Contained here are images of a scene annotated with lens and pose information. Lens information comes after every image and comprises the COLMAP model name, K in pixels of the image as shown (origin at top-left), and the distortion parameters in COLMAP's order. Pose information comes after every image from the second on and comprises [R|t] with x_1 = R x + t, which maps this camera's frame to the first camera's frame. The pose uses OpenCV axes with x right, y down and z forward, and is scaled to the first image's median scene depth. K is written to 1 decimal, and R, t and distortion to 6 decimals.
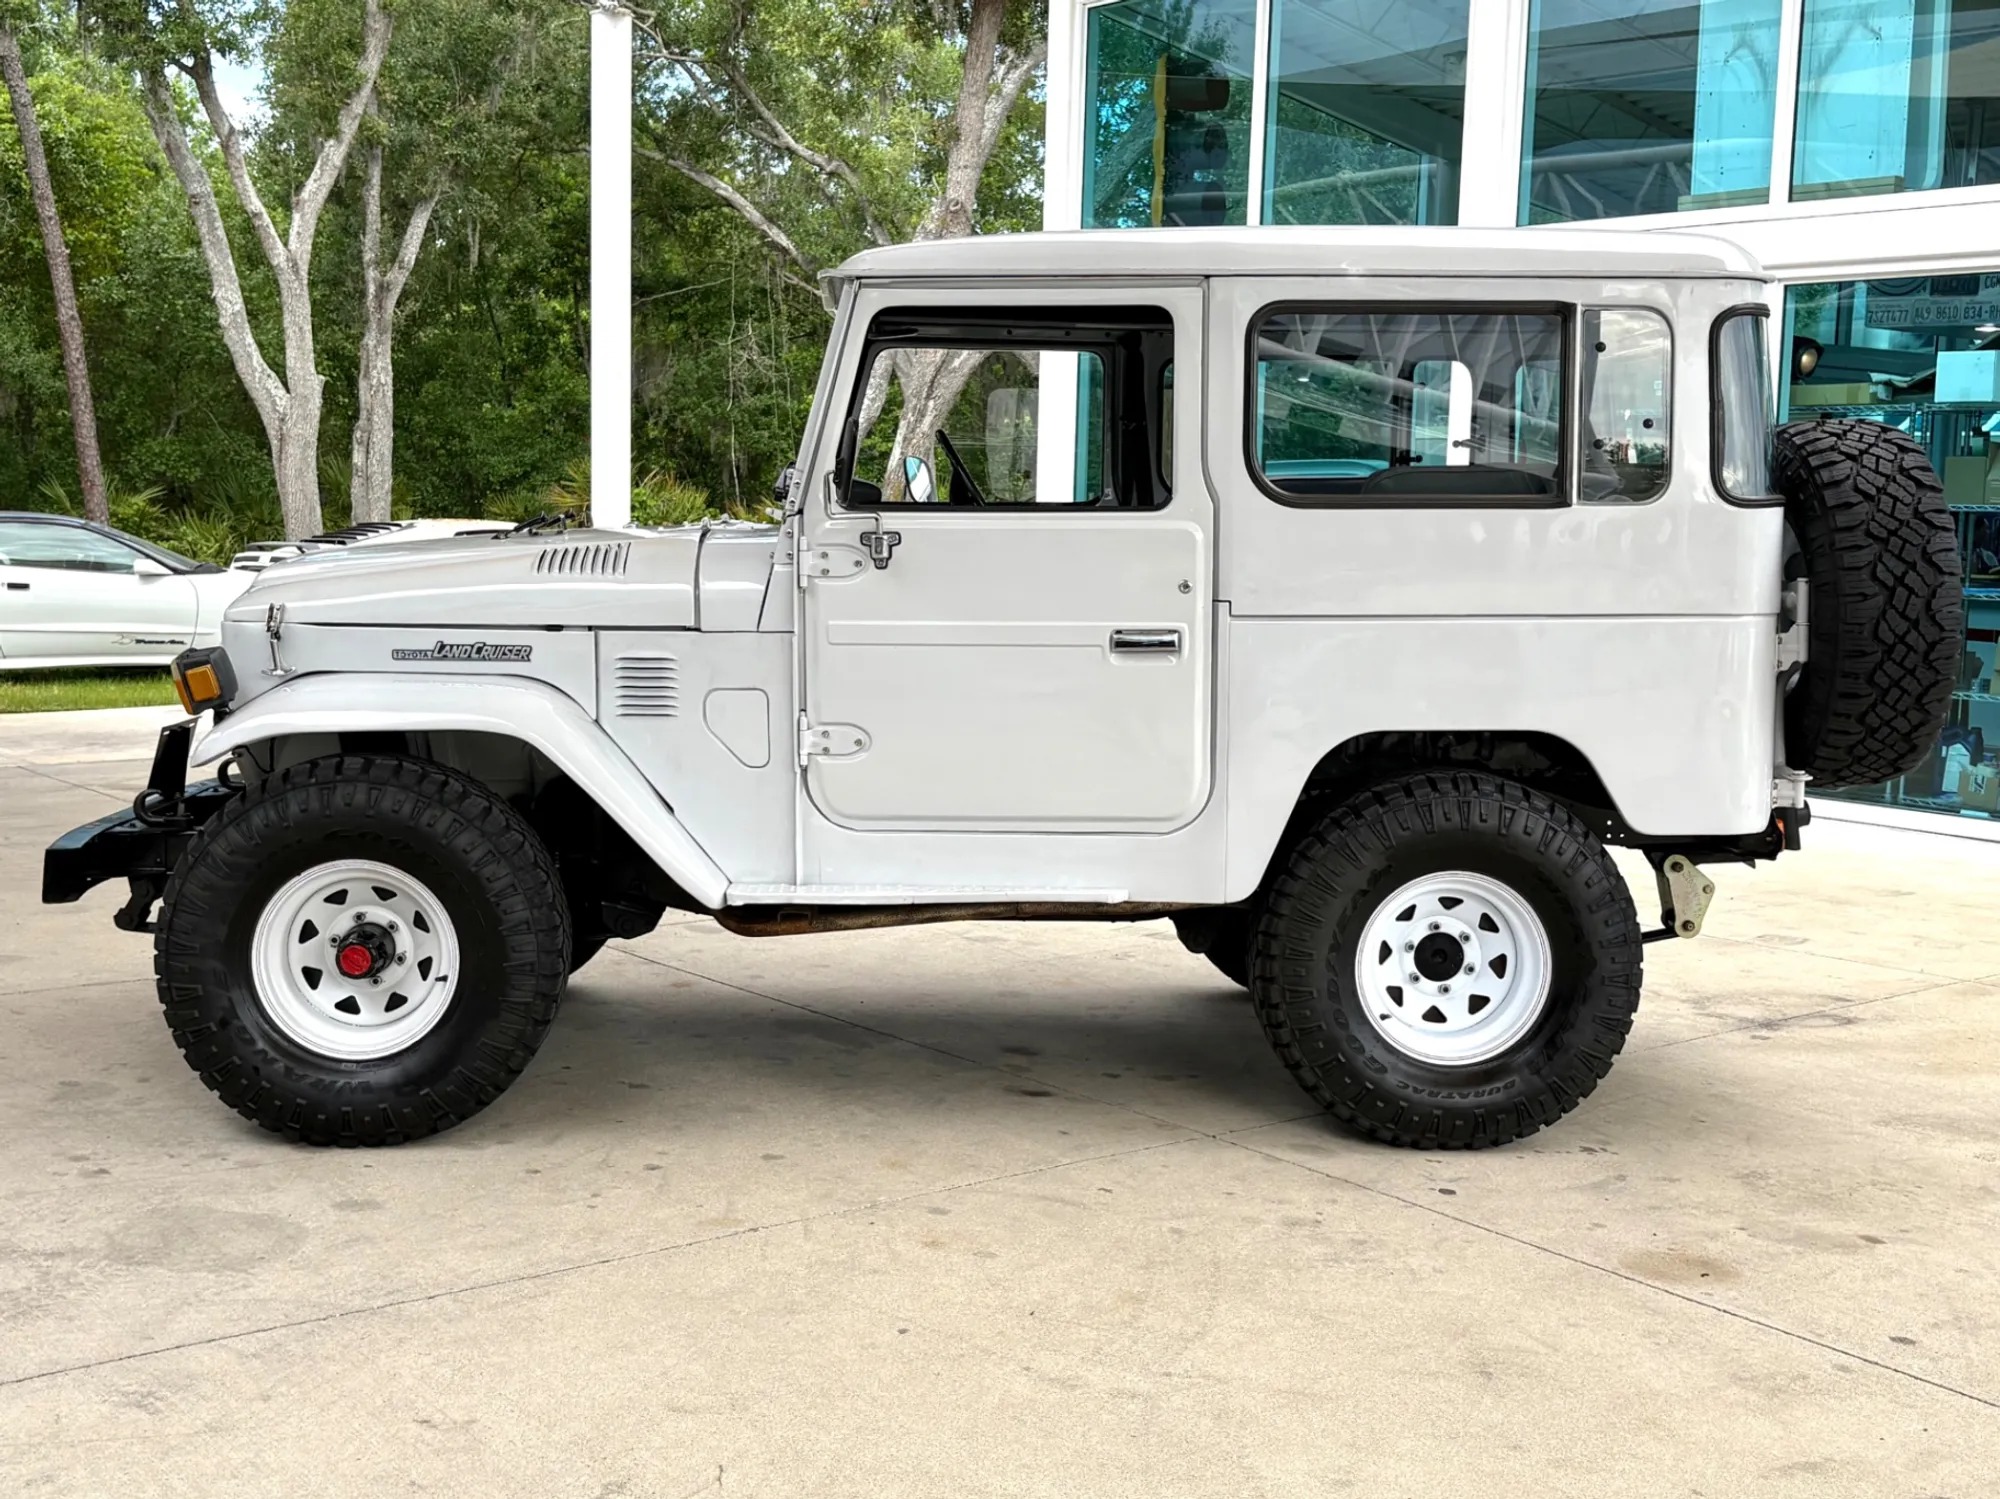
lens RADIAL K [[2381.0, 0, 995.3], [0, 2381.0, 740.8], [0, 0, 1]] dist [0.214490, -0.809649]
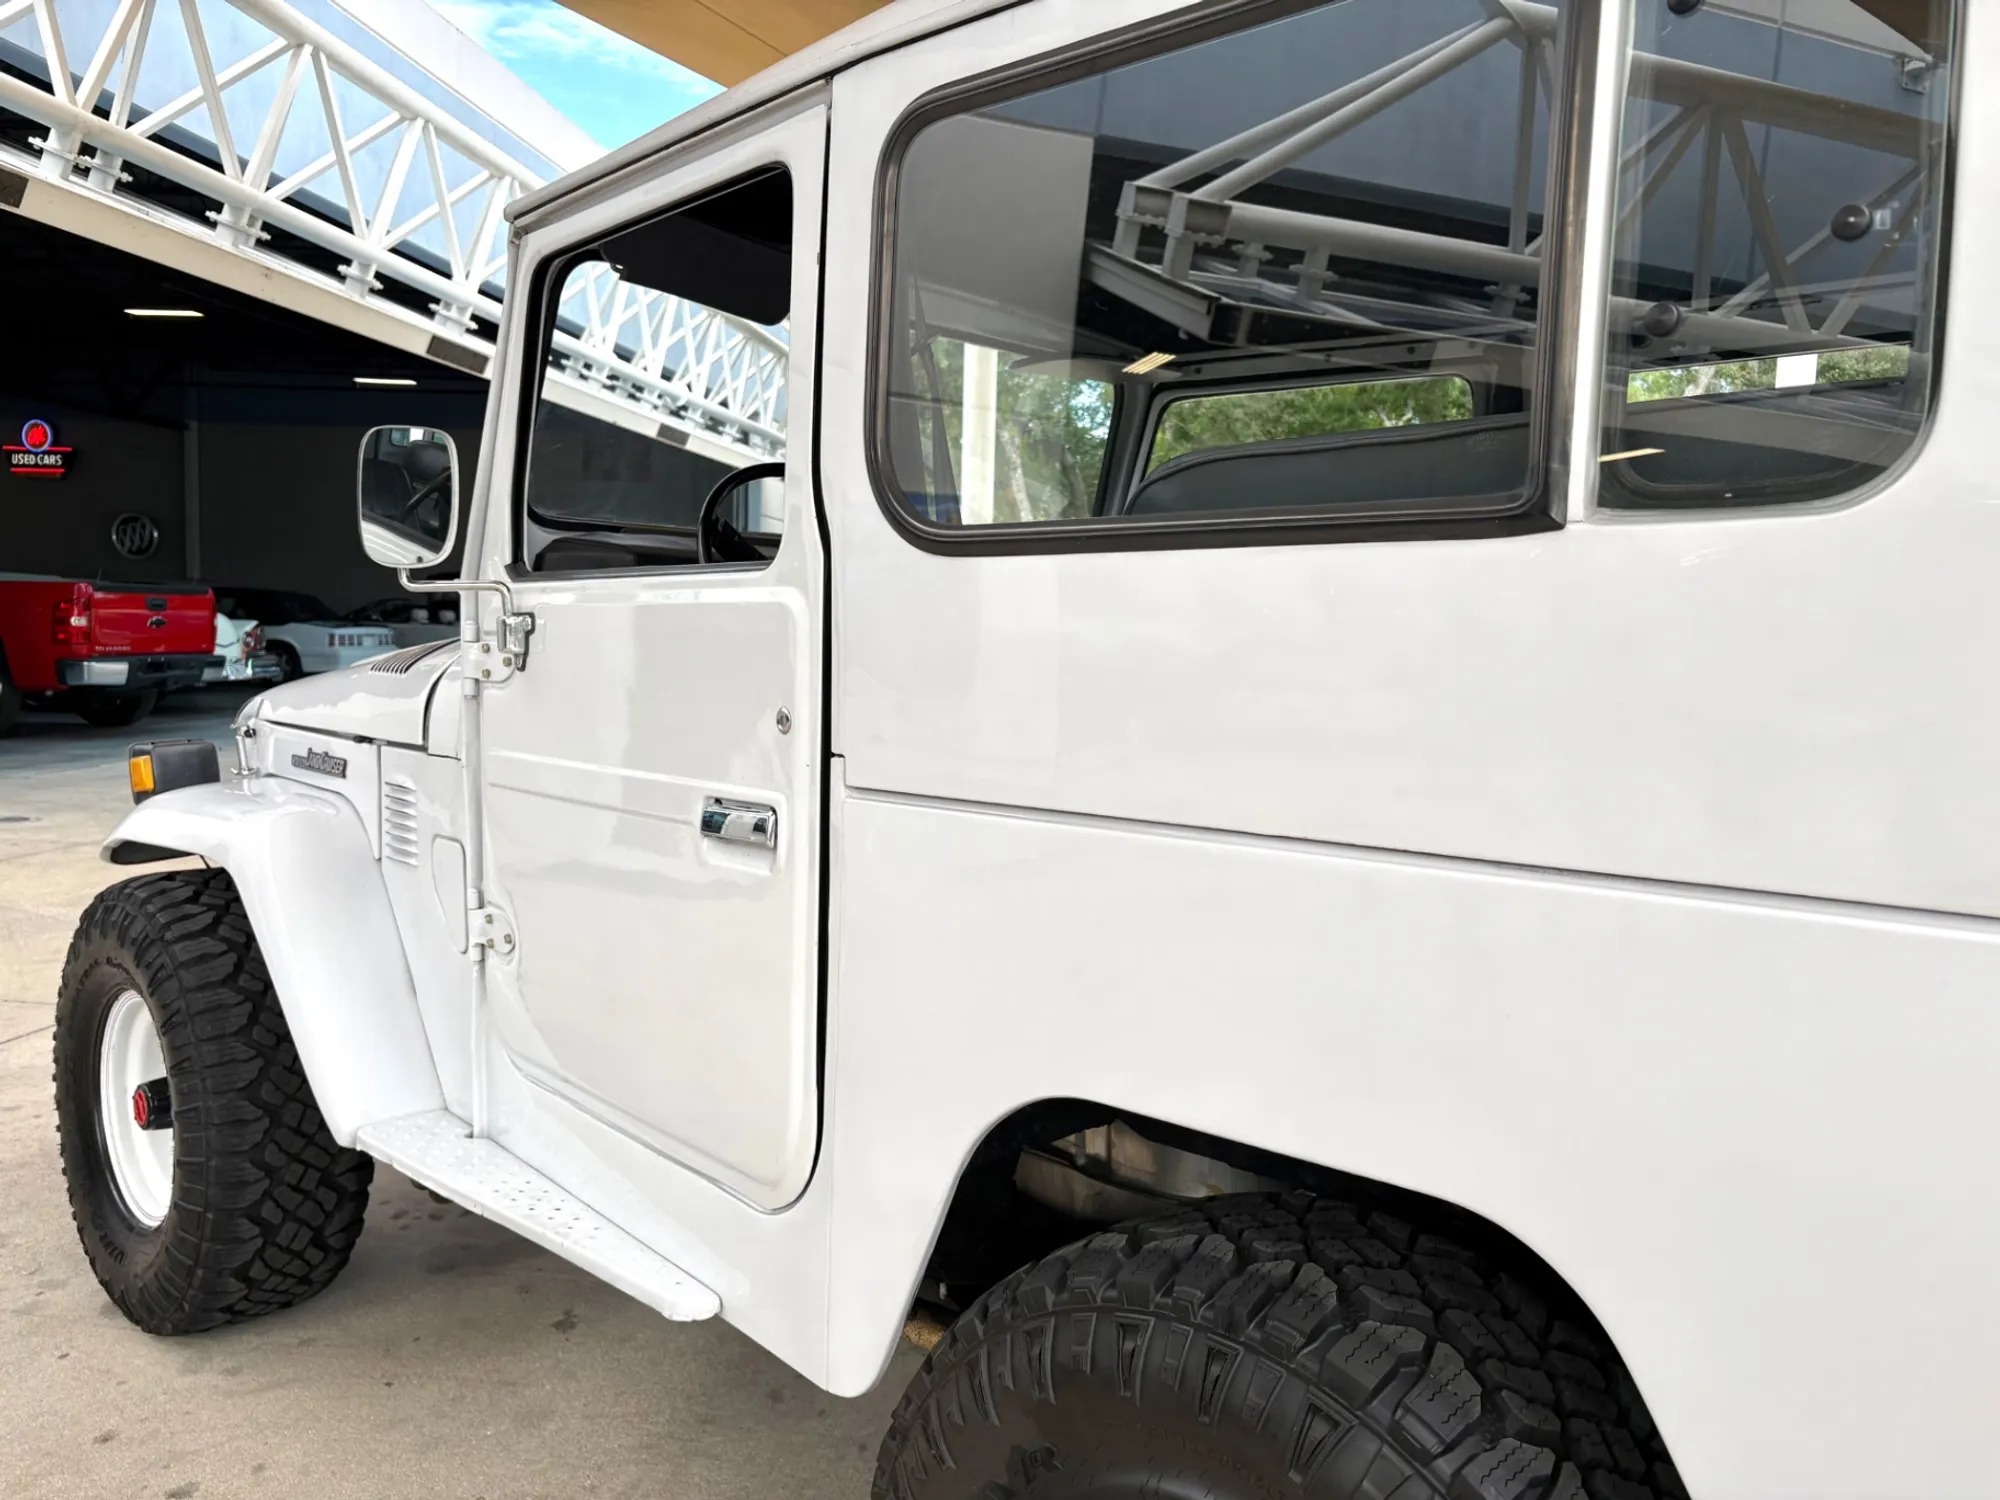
lens RADIAL K [[1509.3, 0, 1012.7], [0, 1509.3, 743.2], [0, 0, 1]] dist [0.058344, -0.081684]
pose [[0.708330, 0.055120, -0.703726, 0.326653], [-0.090136, 0.995848, -0.012725, -0.059335], [0.700103, 0.072445, 0.710358, 0.800754]]
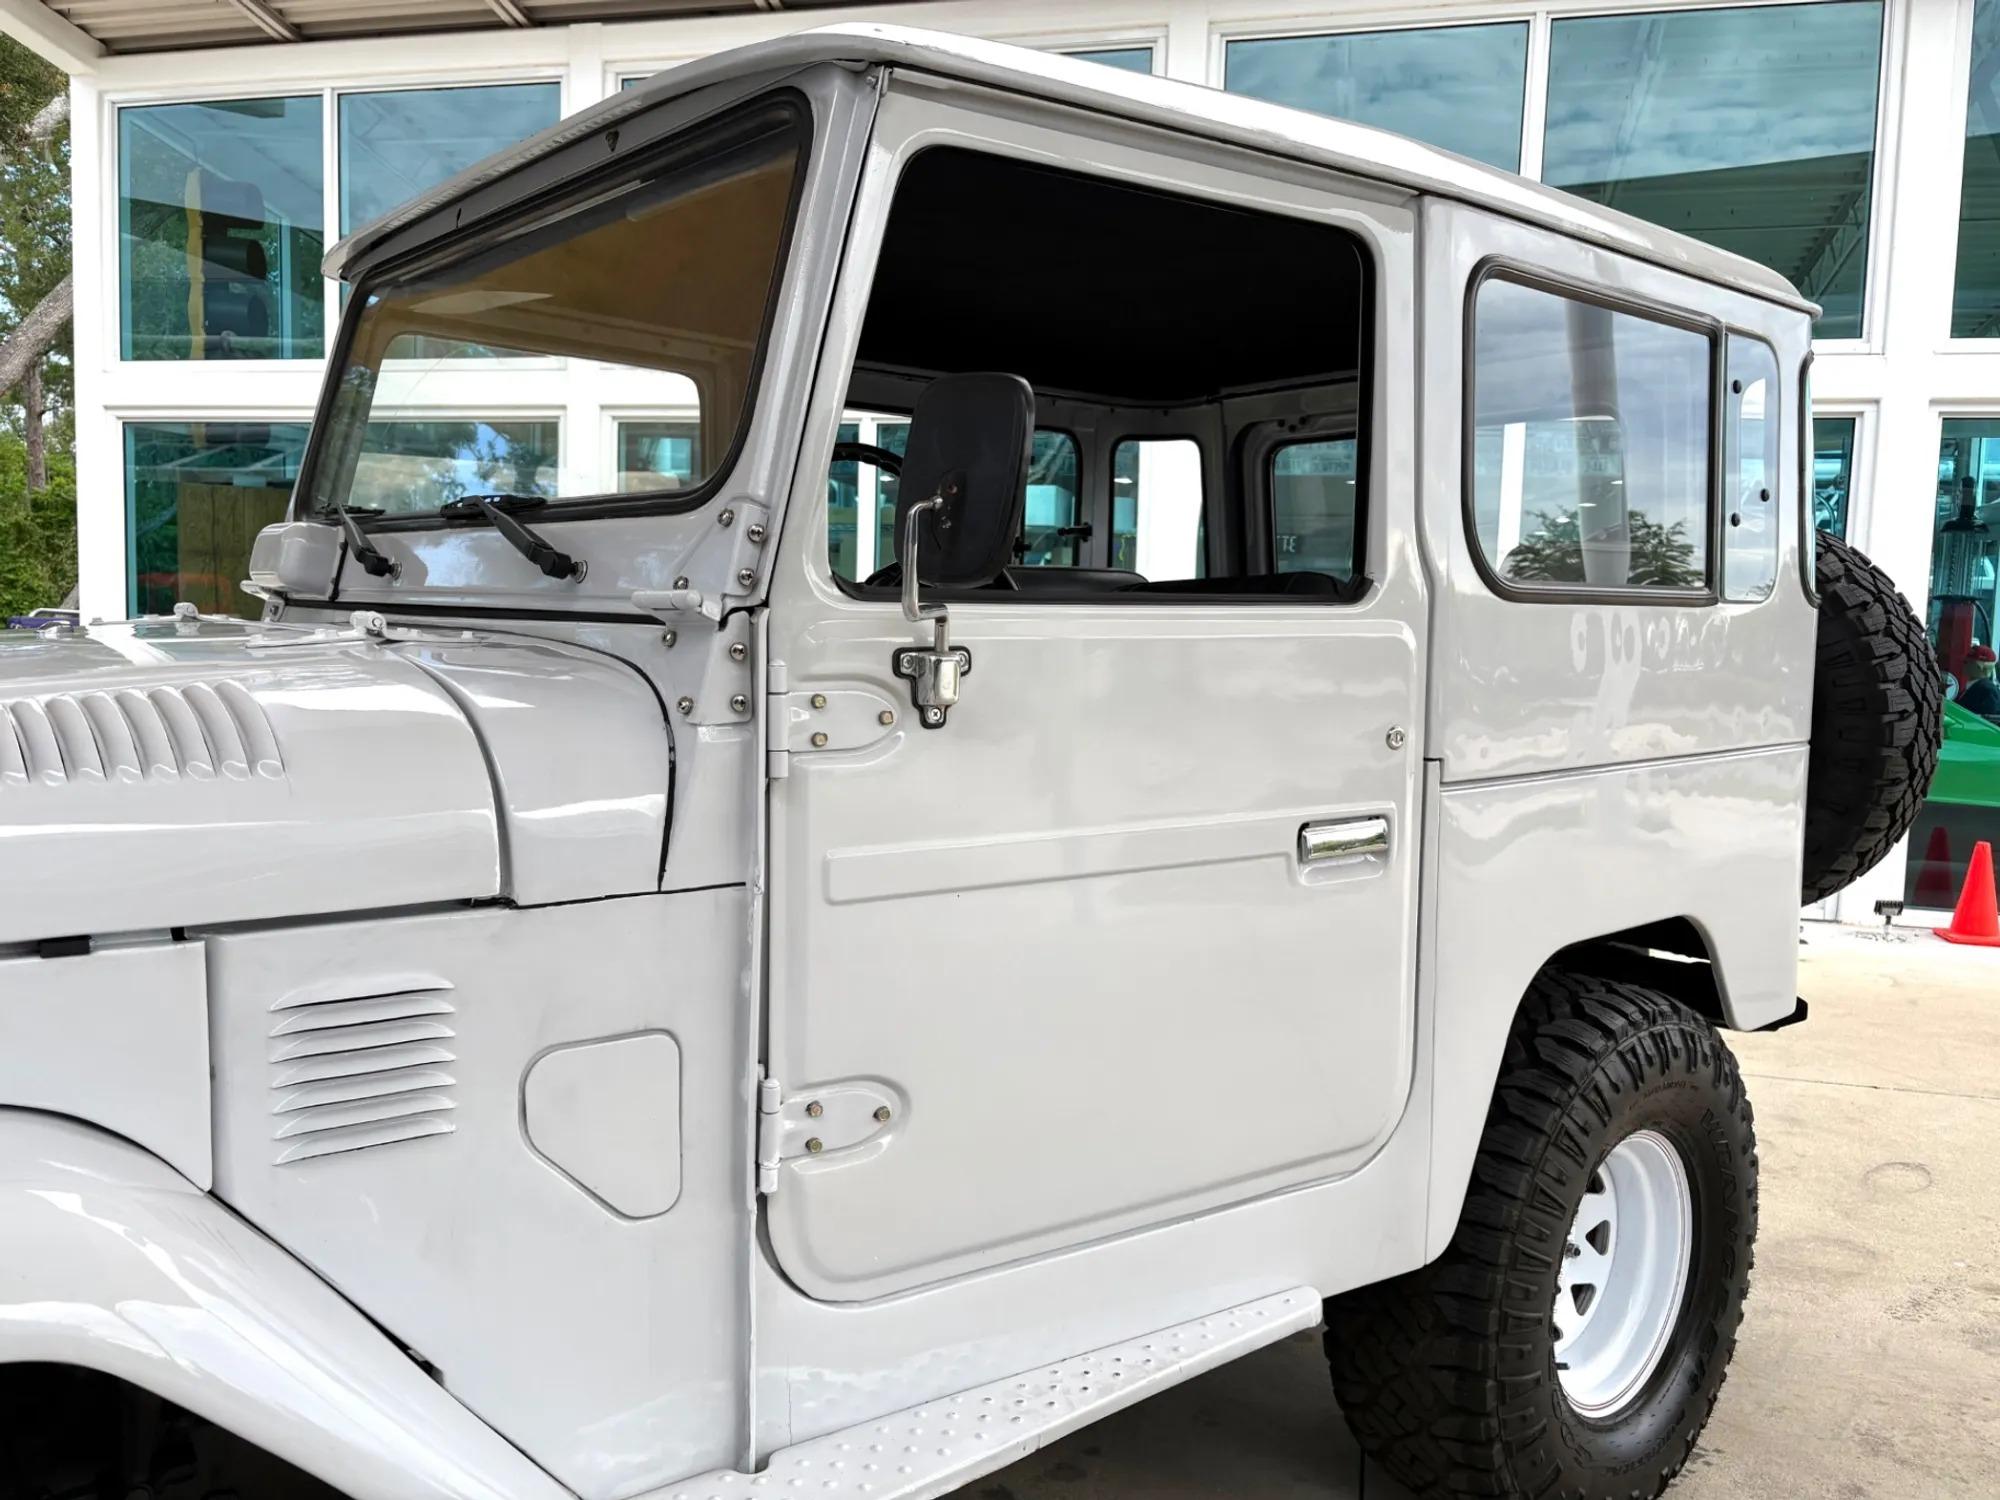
lens RADIAL K [[1526.9, 0, 1003.3], [0, 1526.9, 744.9], [0, 0, 1]] dist [0.060524, -0.068089]
pose [[0.790352, -0.049538, 0.610647, -0.212826], [0.053121, 0.998513, 0.012248, -0.071150], [-0.610346, 0.022758, 0.791808, 0.756725]]
